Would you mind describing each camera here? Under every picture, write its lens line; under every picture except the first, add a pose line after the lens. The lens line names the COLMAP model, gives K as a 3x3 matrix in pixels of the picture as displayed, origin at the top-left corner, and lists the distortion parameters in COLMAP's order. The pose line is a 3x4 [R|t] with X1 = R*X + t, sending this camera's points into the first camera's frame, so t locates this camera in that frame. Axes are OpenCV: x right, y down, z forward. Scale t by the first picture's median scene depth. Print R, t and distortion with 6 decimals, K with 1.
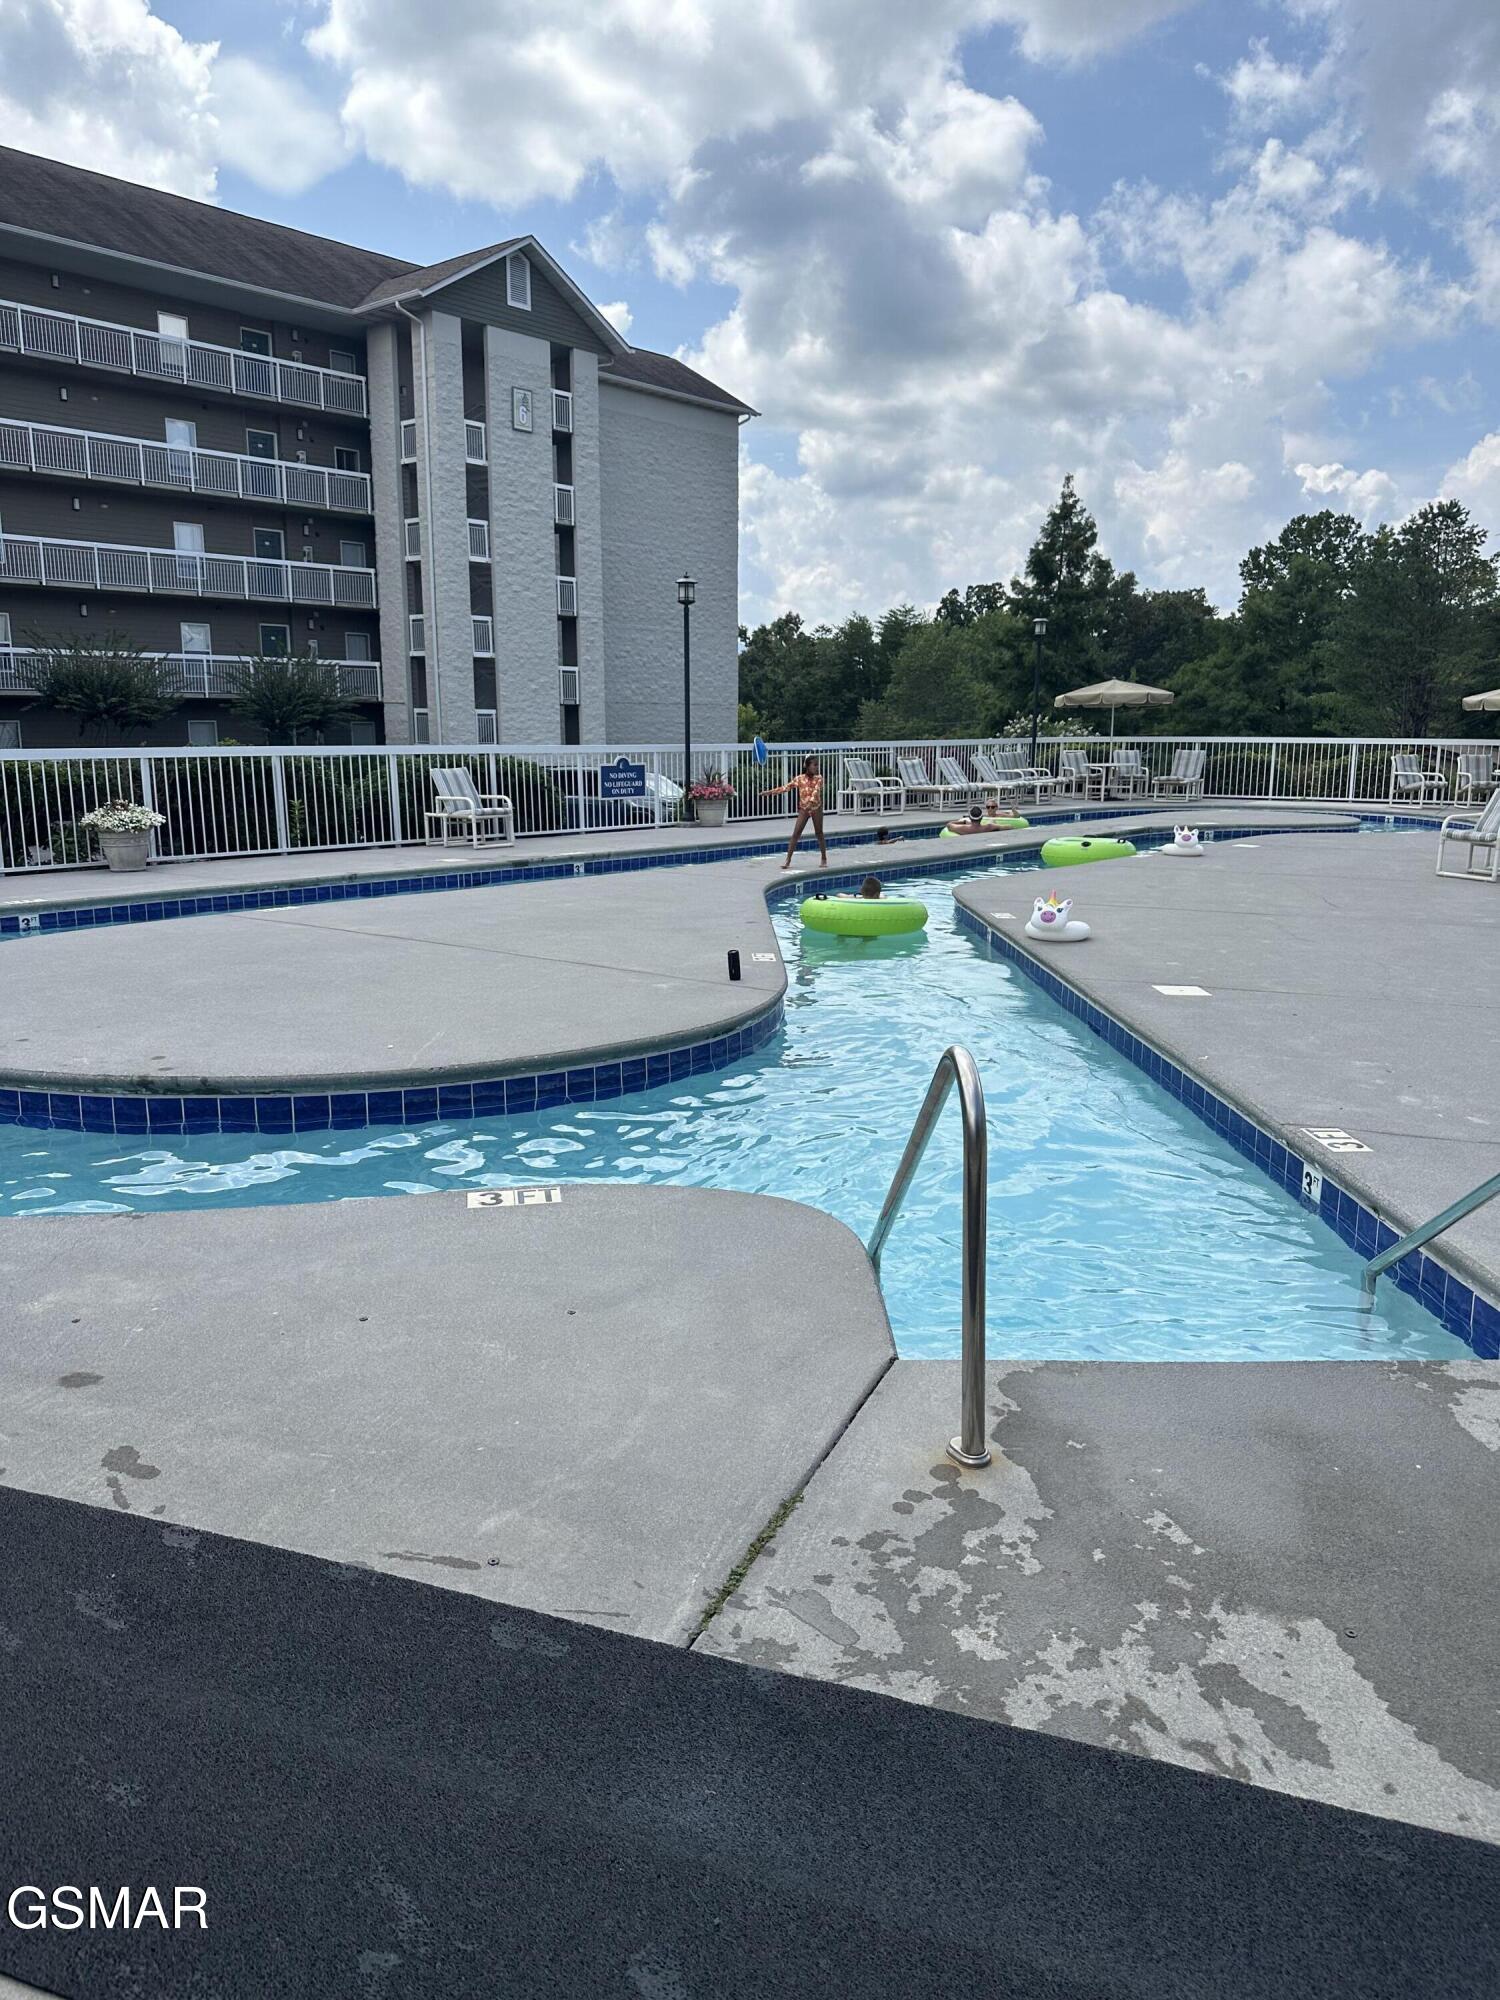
lens RADIAL K [[1358.7, 0, 742.6], [0, 1358.7, 1008.9], [0, 0, 1]] dist [-0.002503, -0.028711]
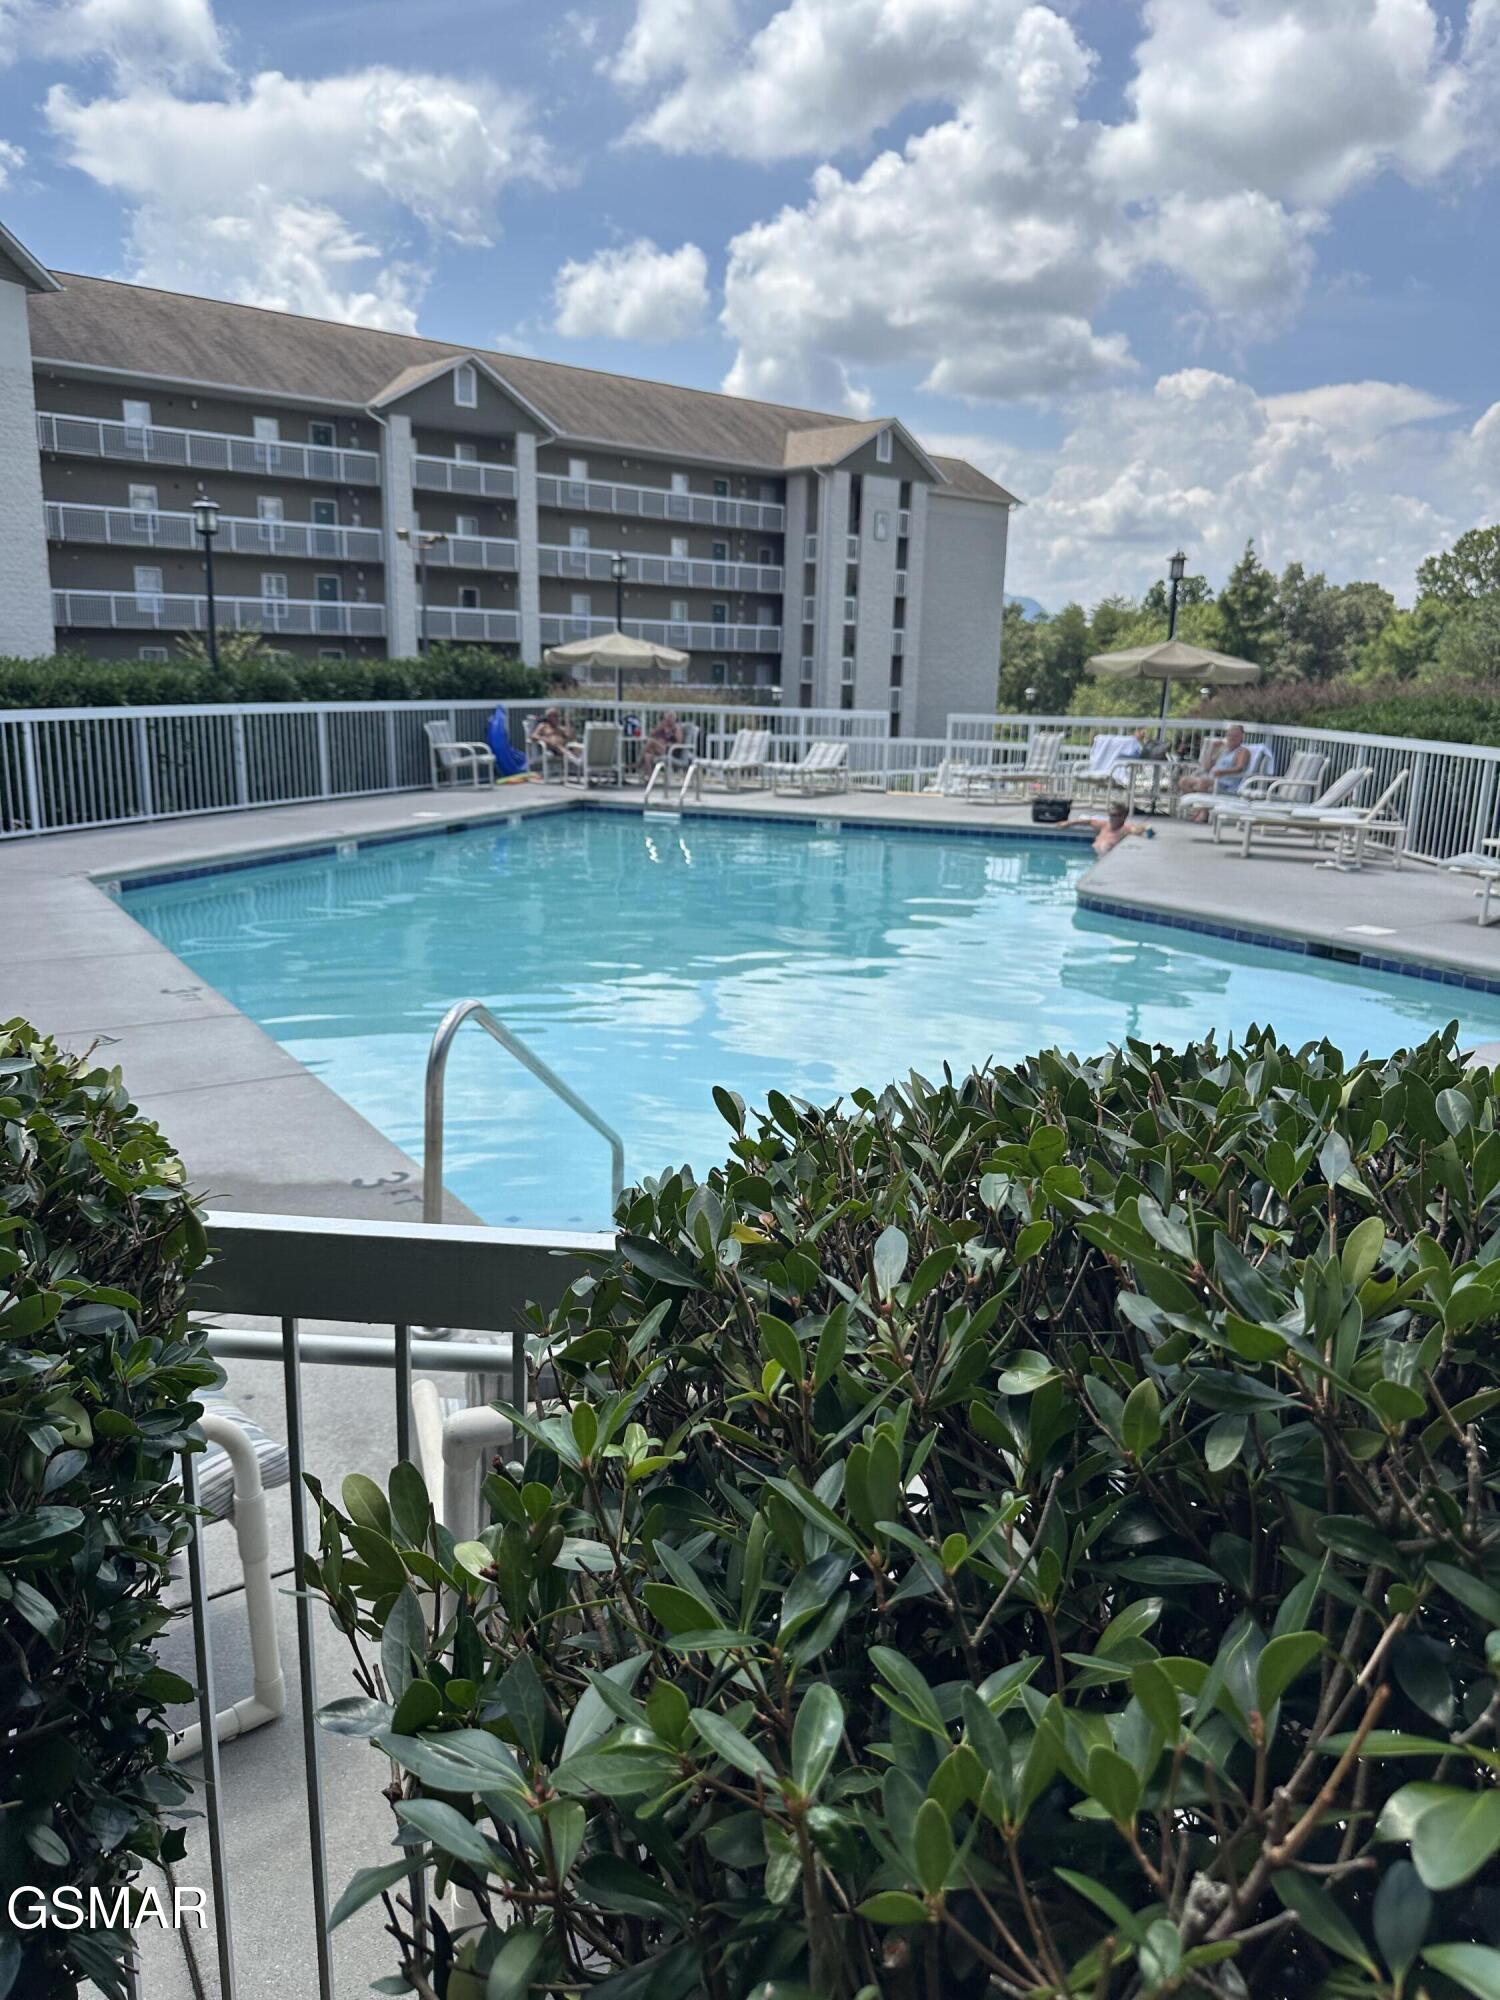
lens RADIAL K [[1358.7, 0, 752.7], [0, 1358.7, 1018.6], [0, 0, 1]] dist [-0.002503, -0.028711]
pose [[0.991557, 0.047982, -0.120466, -0.118383], [-0.042893, 0.998089, 0.044490, 0.079267], [0.122371, -0.038947, 0.991720, -0.751055]]
